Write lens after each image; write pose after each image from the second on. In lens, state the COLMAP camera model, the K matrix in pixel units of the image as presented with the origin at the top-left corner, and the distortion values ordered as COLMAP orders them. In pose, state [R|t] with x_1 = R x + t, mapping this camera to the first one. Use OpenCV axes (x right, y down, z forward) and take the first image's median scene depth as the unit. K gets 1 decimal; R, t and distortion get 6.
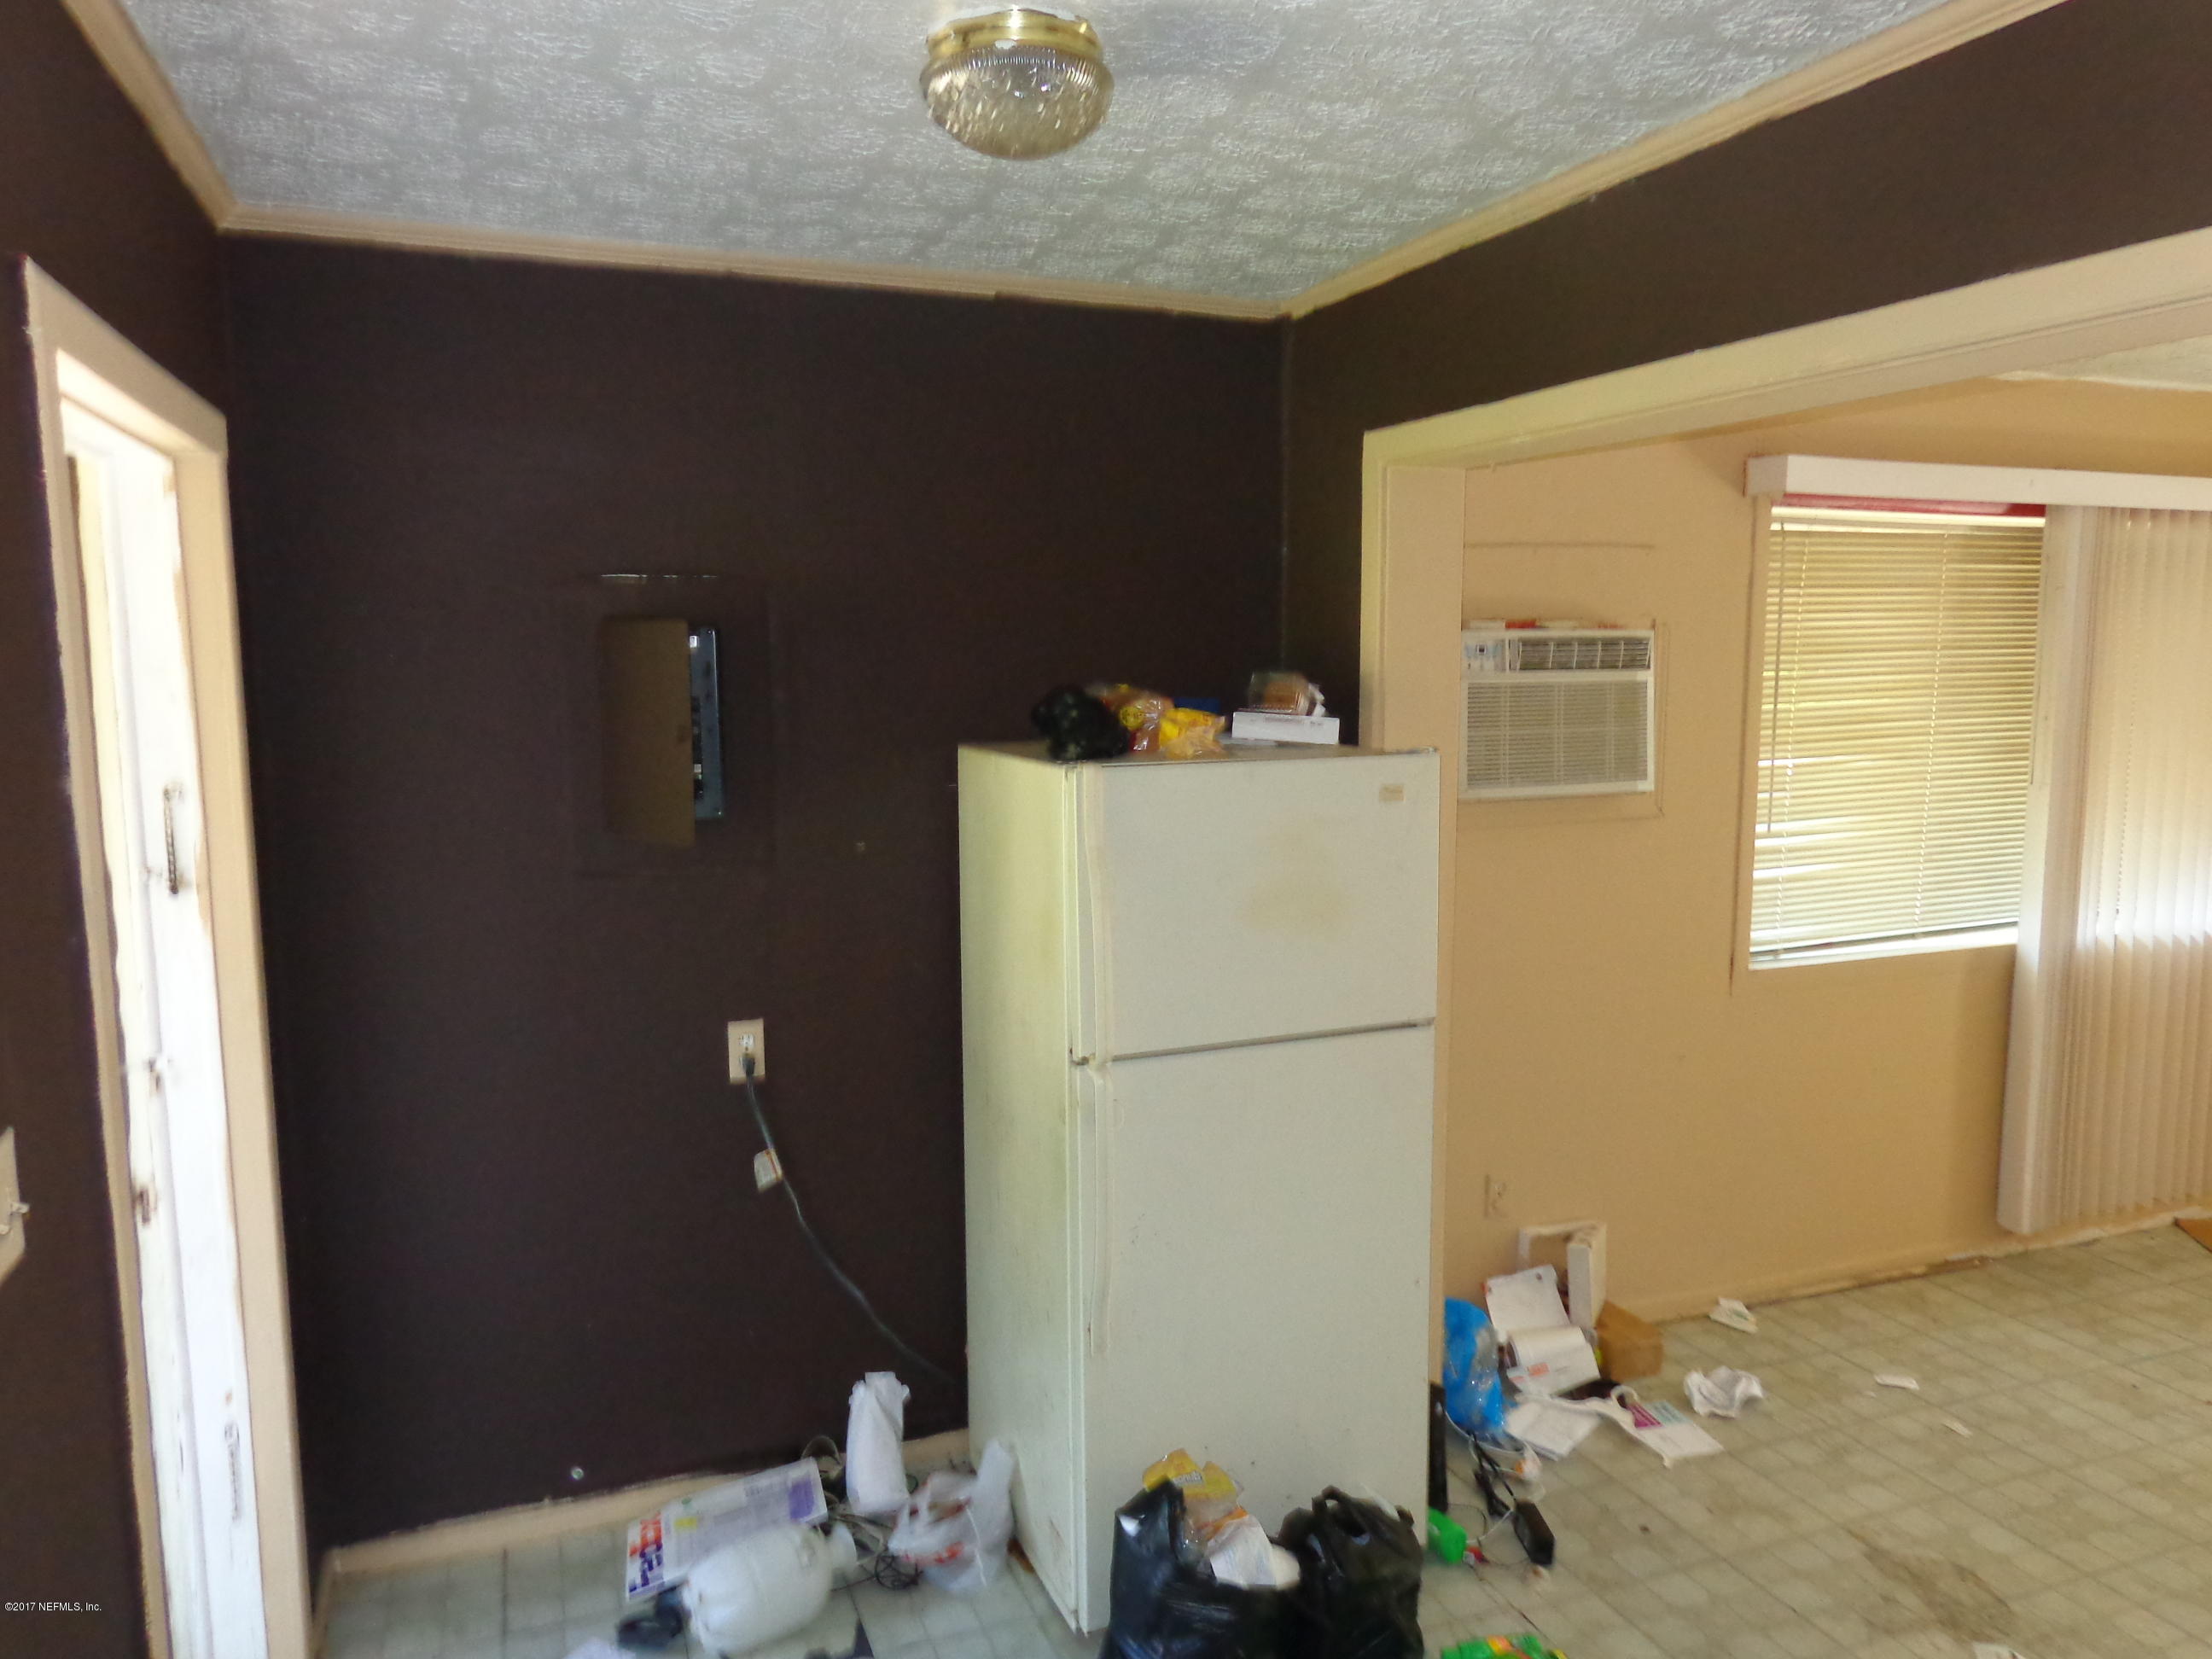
lens RADIAL K [[1560.1, 0, 1111.3], [0, 1560.1, 826.7], [0, 0, 1]] dist [-0.001119, 0.009679]
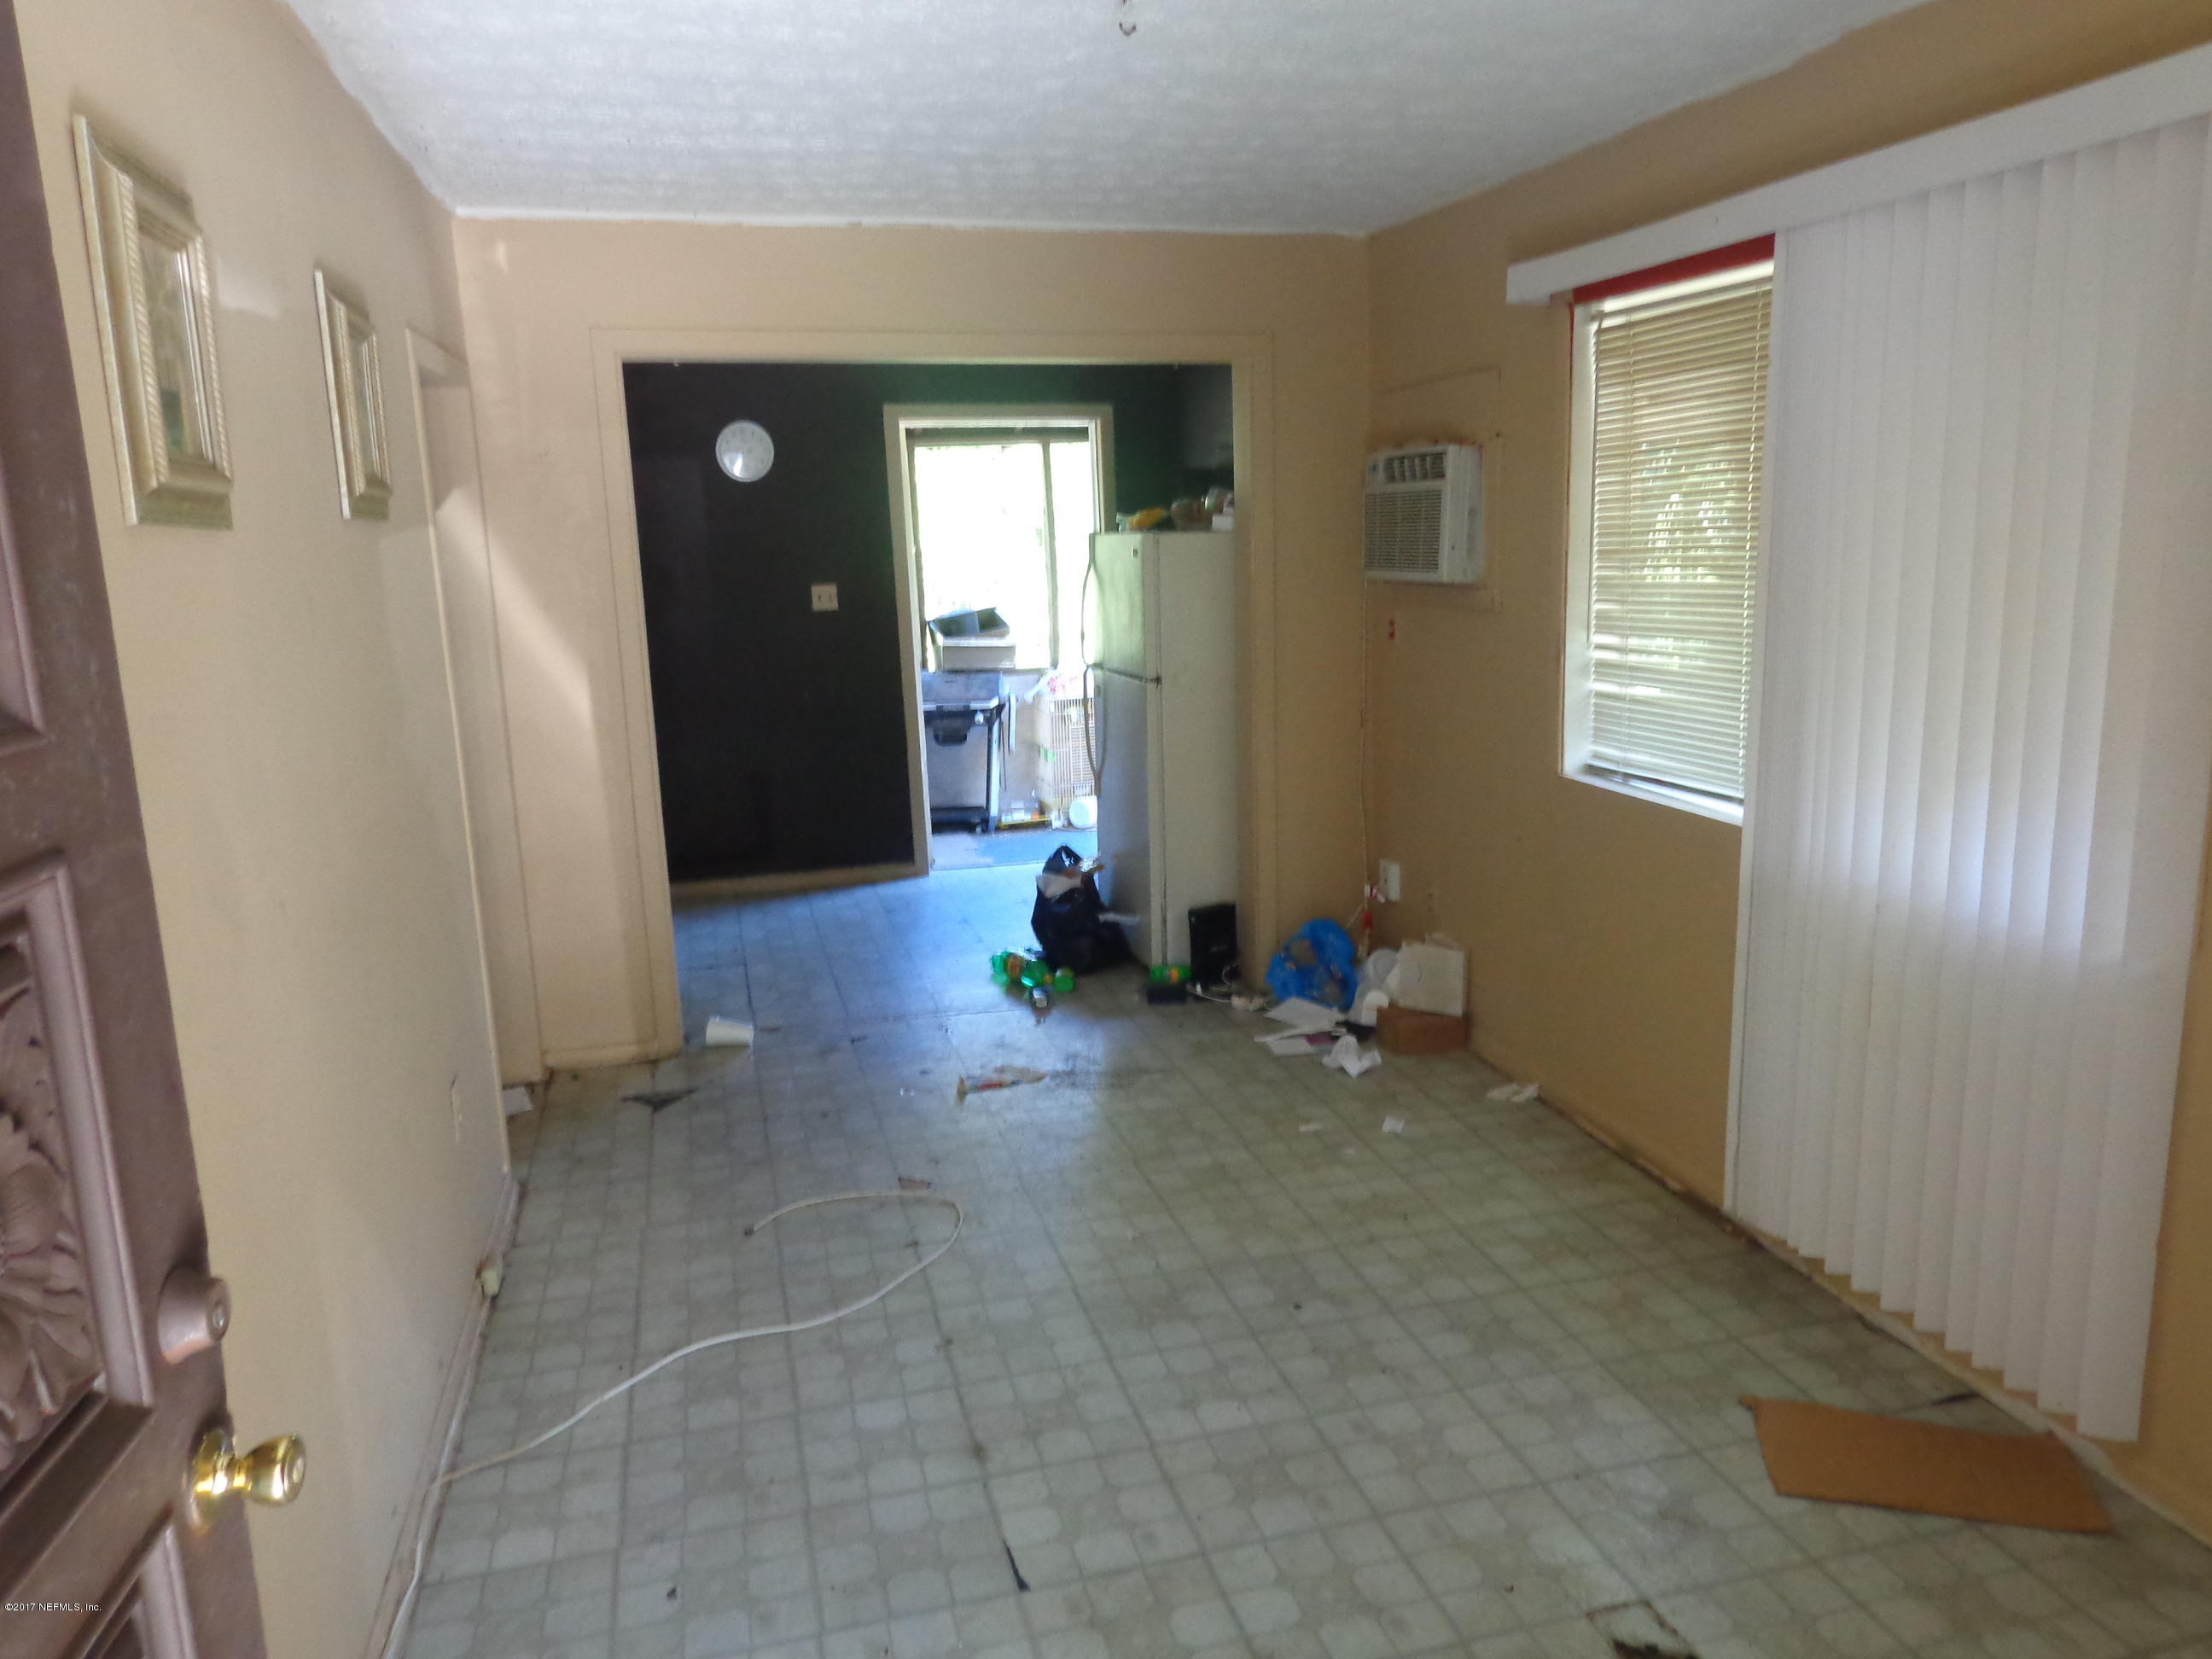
lens RADIAL K [[1560.1, 0, 1111.1], [0, 1560.1, 831.6], [0, 0, 1]] dist [-0.001119, 0.009679]
pose [[-0.109768, 0.197932, -0.974050, 1.461843], [-0.093736, 0.973543, 0.208393, -0.057765], [0.989527, 0.114178, -0.088311, 0.815066]]
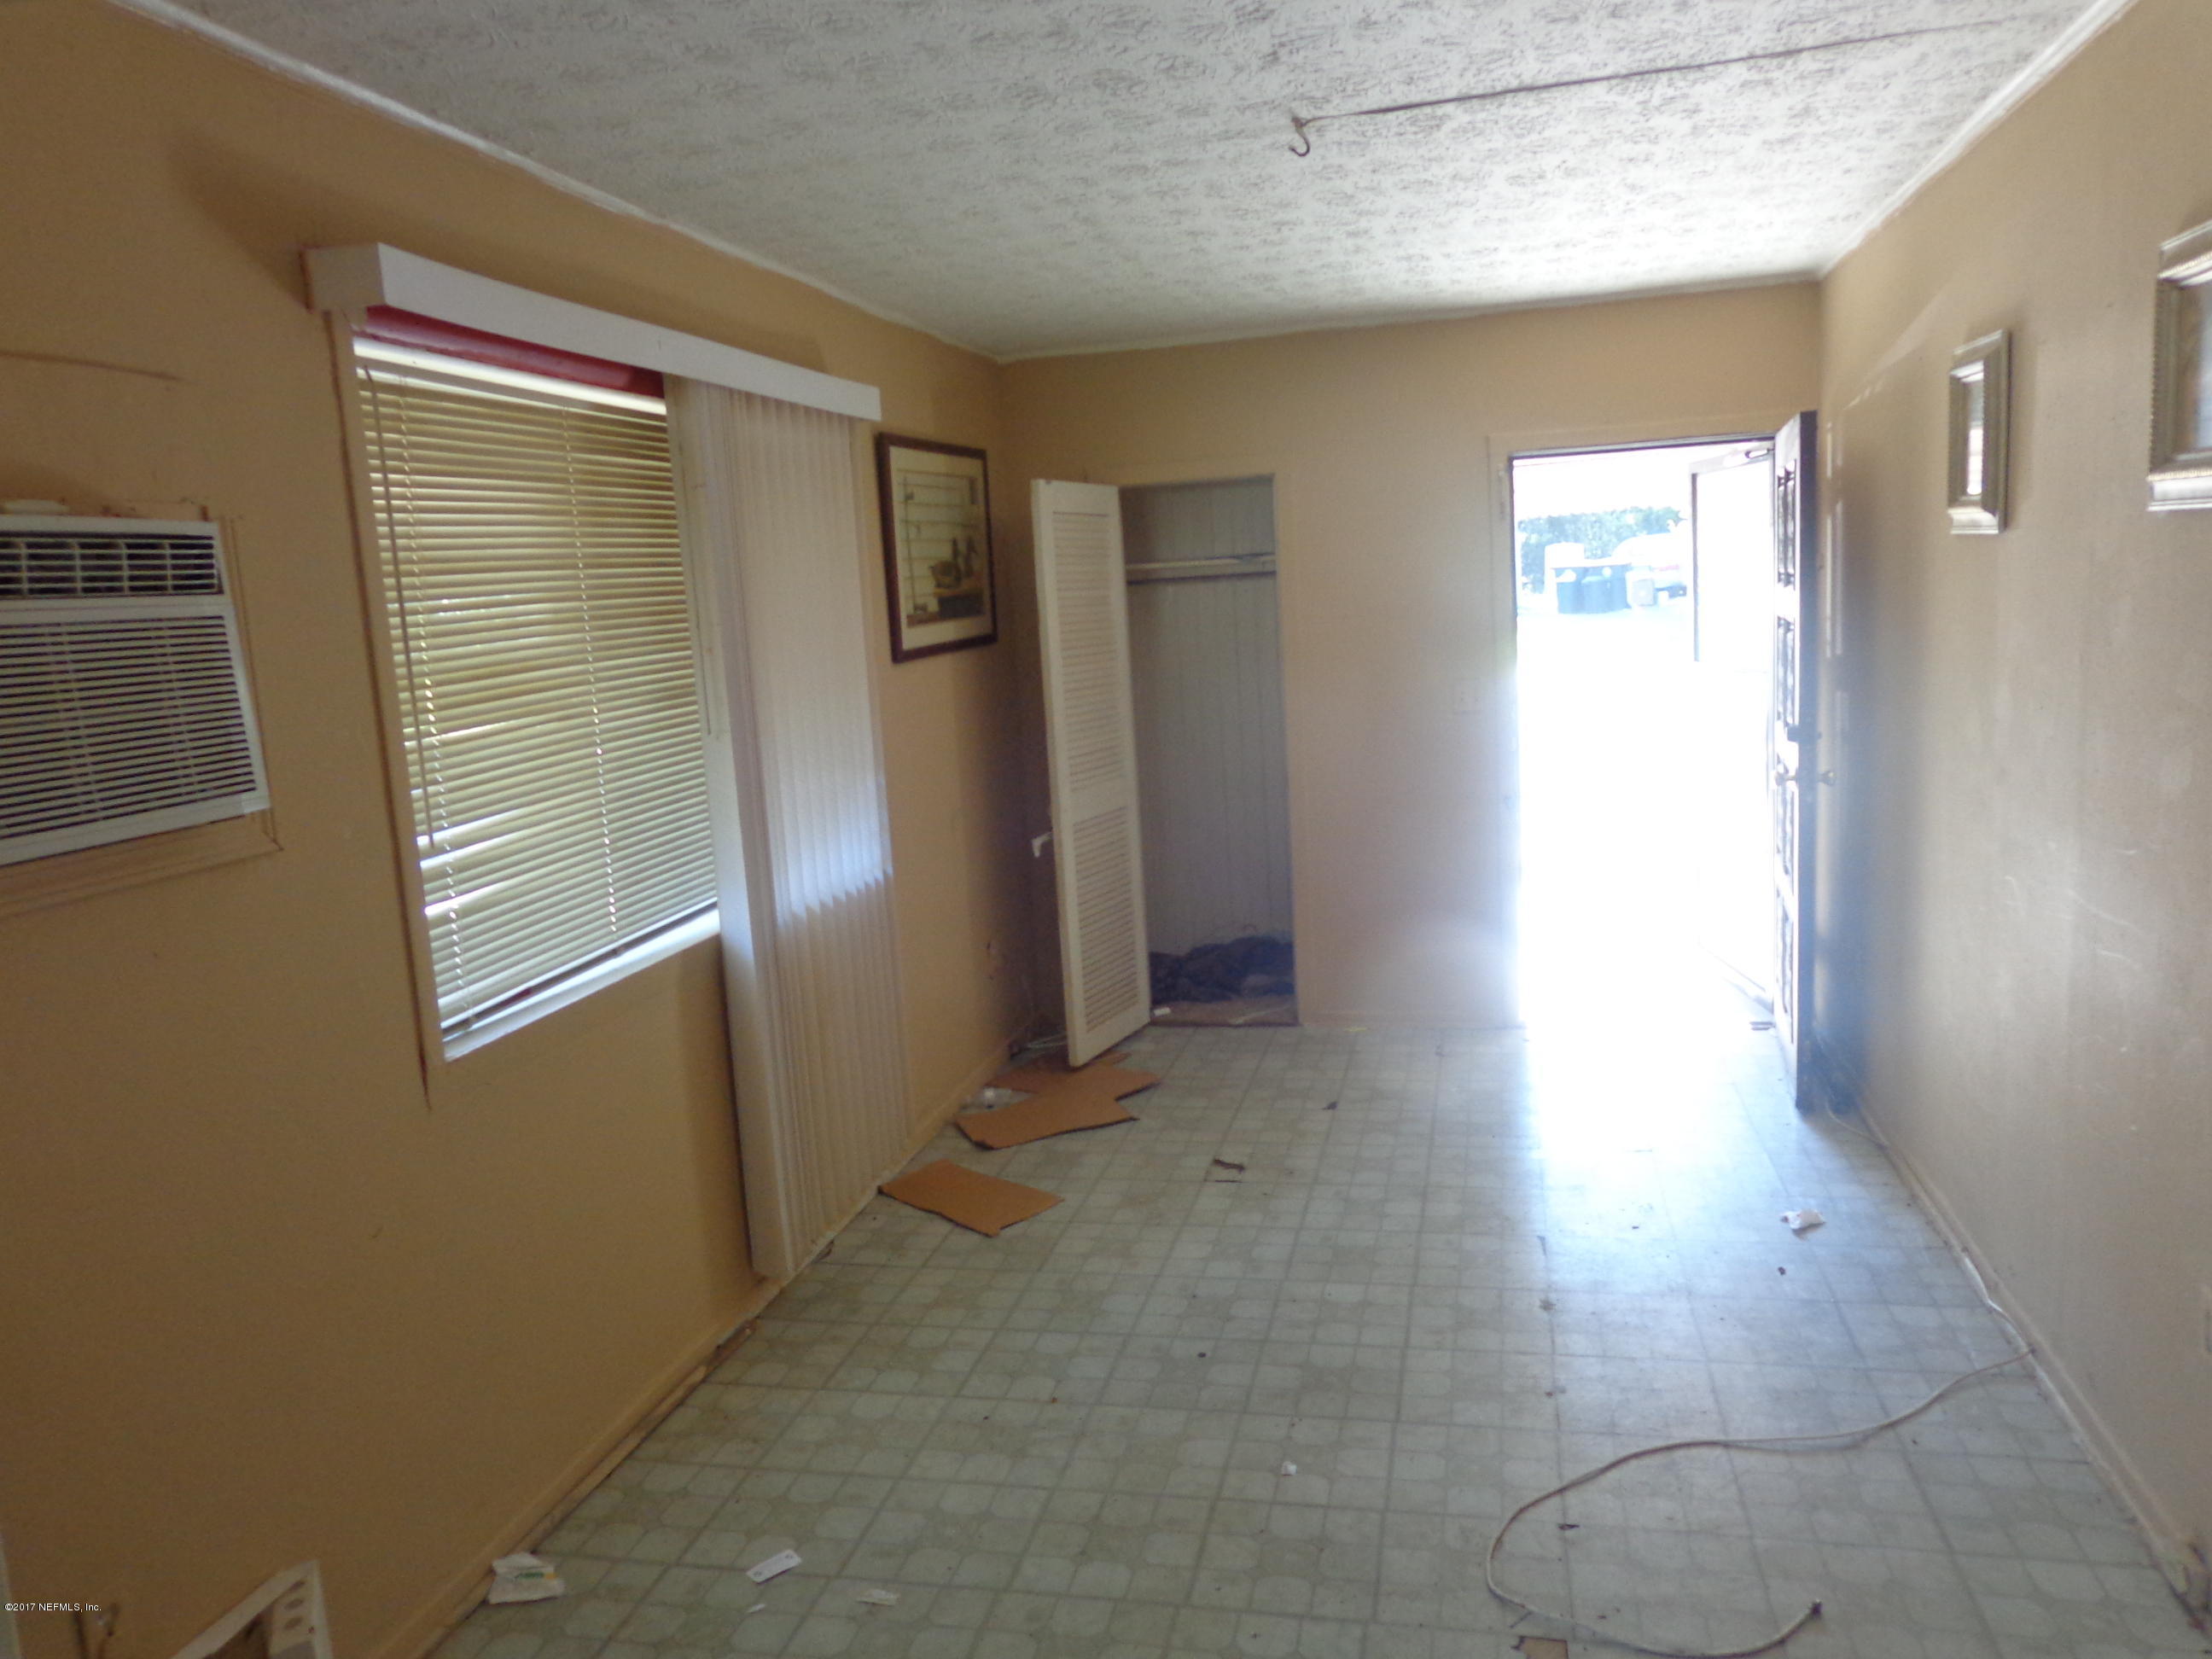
lens RADIAL K [[1560.1, 0, 1120.6], [0, 1560.1, 810.3], [0, 0, 1]] dist [-0.001119, 0.009679]
pose [[0.564451, -0.151317, 0.811479, 0.057586], [0.160668, 0.984393, 0.071802, -0.012593], [-0.809679, 0.089850, 0.579954, 0.393257]]
